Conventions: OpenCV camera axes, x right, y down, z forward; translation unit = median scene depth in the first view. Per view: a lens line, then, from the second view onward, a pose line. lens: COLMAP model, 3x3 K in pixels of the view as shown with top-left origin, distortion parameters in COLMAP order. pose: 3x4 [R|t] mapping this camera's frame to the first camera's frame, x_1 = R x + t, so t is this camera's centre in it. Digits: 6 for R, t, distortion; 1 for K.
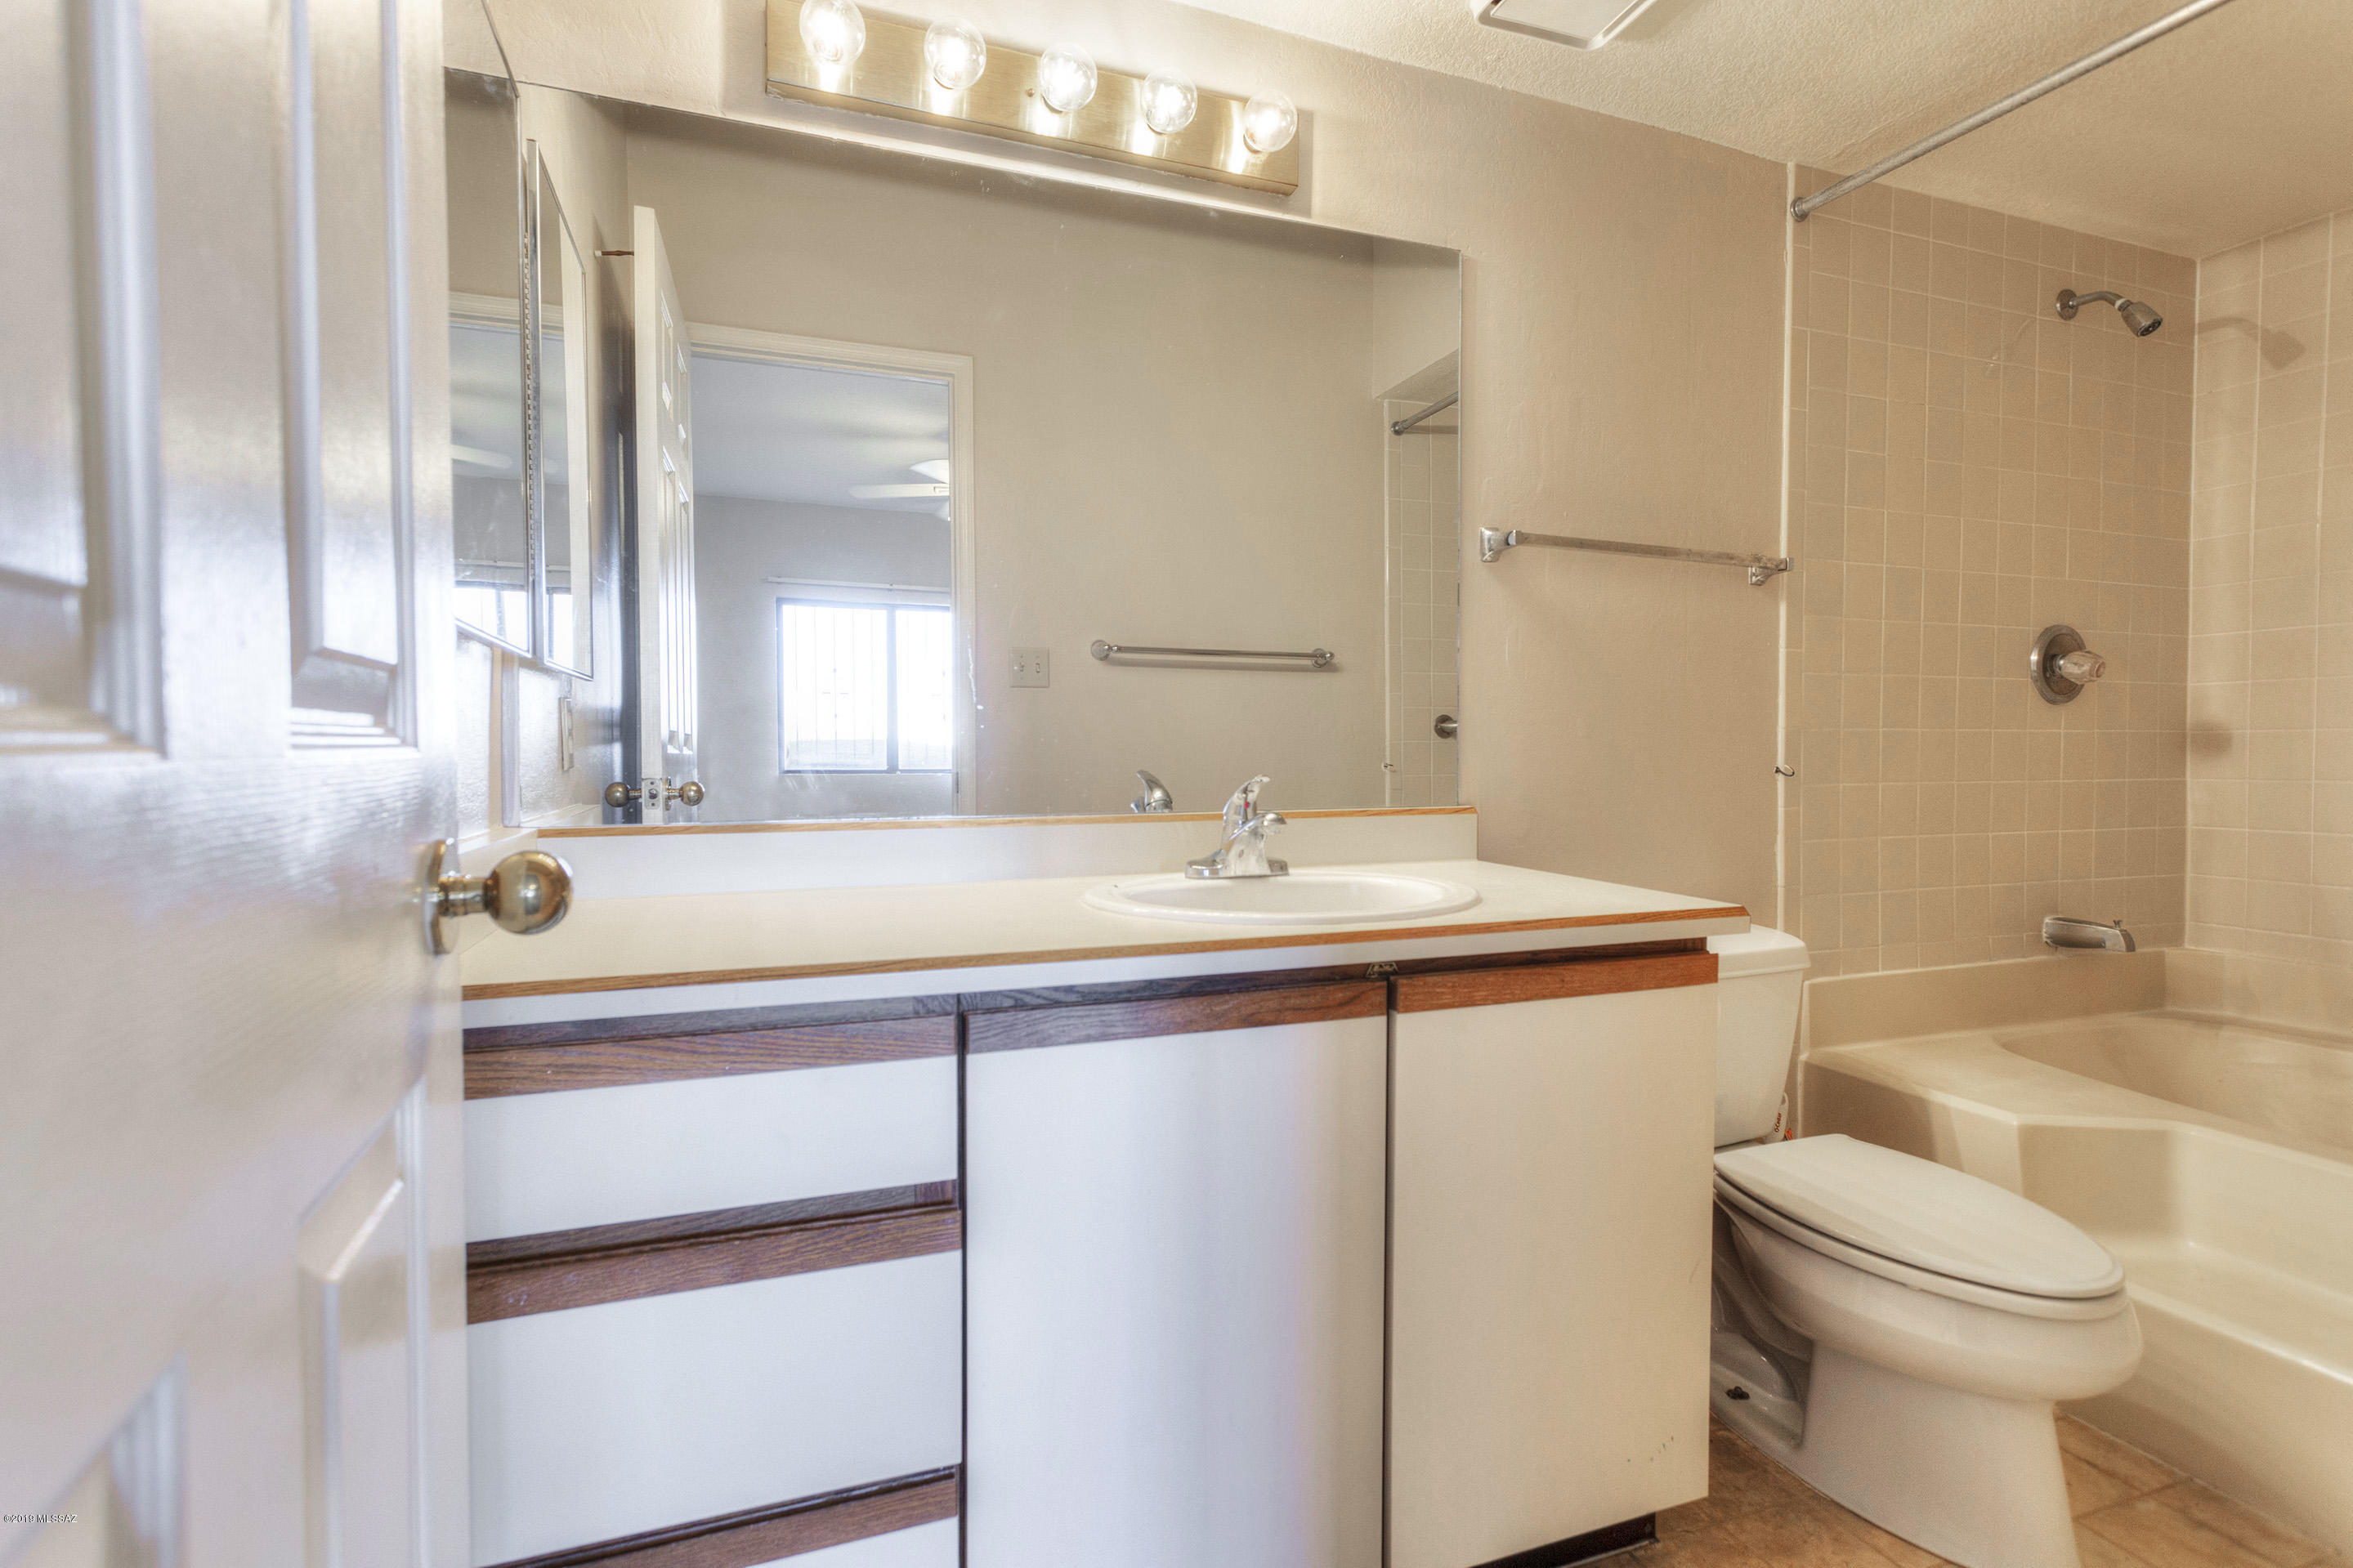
lens RADIAL K [[1112.4, 0, 1180.5], [0, 1112.4, 787.0], [0, 0, 1]] dist [0.001374, 0.001104]
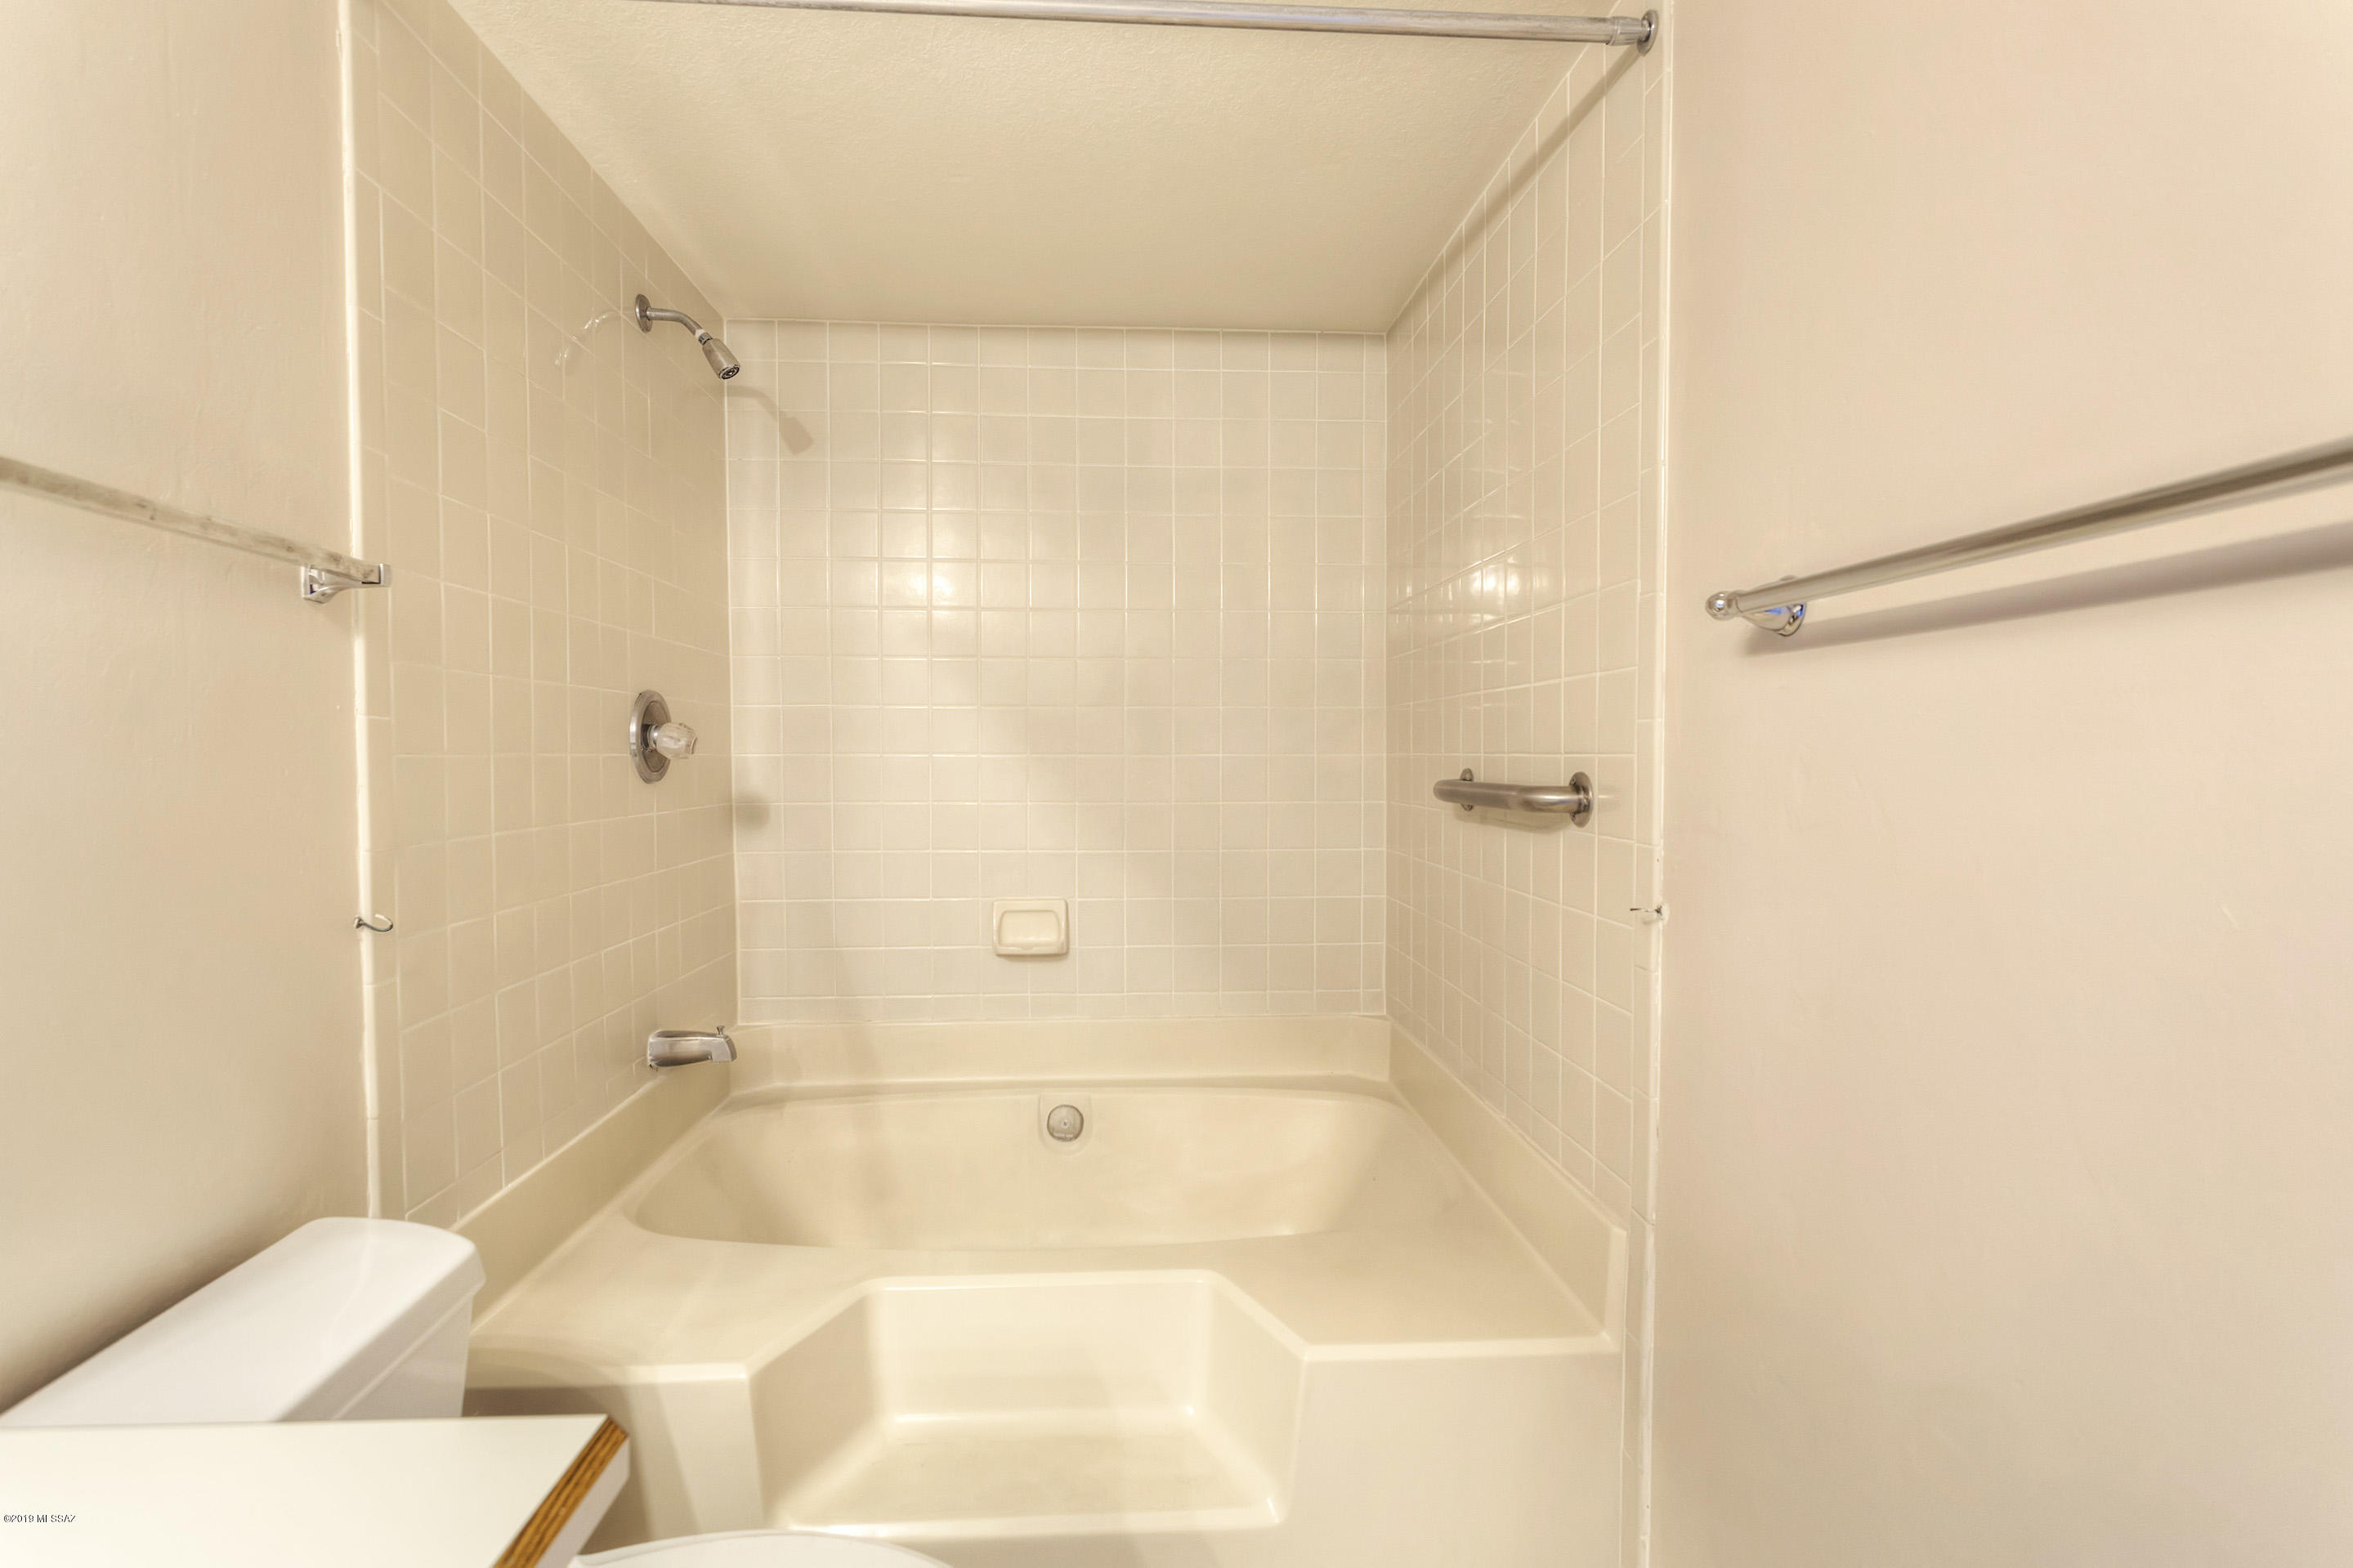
lens RADIAL K [[1112.4, 0, 1170.6], [0, 1112.4, 783.9], [0, 0, 1]] dist [0.001374, 0.001104]
pose [[0.290238, -0.021674, 0.956709, 0.094076], [0.022492, 0.999622, 0.015822, -0.080068], [-0.956690, 0.016926, 0.290616, 0.385575]]
